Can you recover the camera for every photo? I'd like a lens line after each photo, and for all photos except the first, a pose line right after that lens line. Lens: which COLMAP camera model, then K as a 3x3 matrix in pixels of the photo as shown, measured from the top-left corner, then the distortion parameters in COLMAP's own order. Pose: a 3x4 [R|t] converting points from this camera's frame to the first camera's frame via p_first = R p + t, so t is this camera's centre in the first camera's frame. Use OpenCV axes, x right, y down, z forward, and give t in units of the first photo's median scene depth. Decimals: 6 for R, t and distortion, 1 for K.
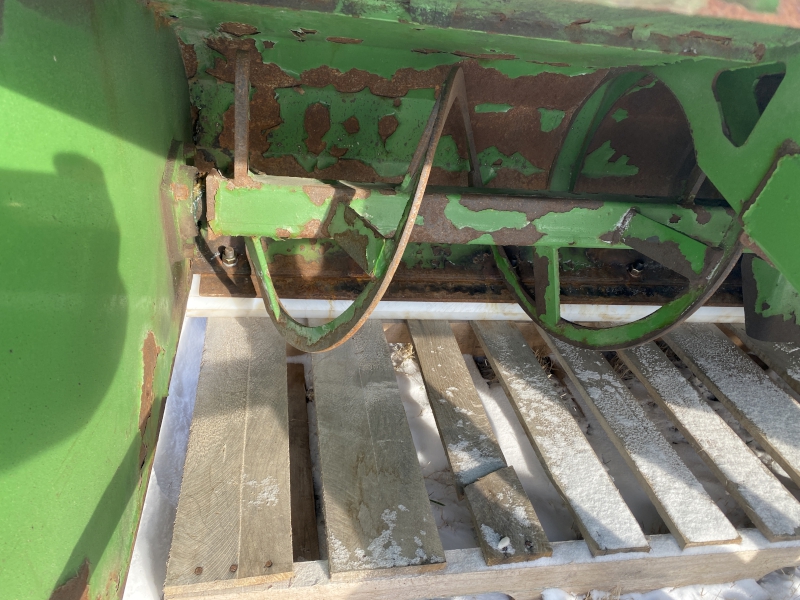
lens RADIAL K [[607.6, 0, 400.0], [0, 607.6, 300.0], [0, 0, 1]] dist [0.036965, -0.001677]
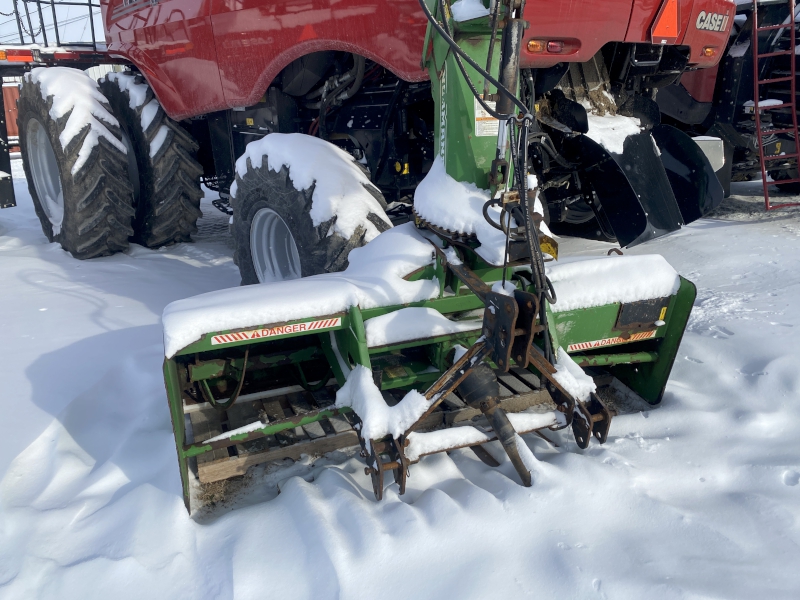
lens RADIAL K [[607.6, 0, 400.0], [0, 607.6, 300.0], [0, 0, 1]] dist [0.036965, -0.001677]
pose [[0.967761, -0.206637, 0.144015, 0.387256], [0.233139, 0.951291, -0.201719, 0.379607], [-0.095317, 0.228792, 0.968798, -2.288683]]
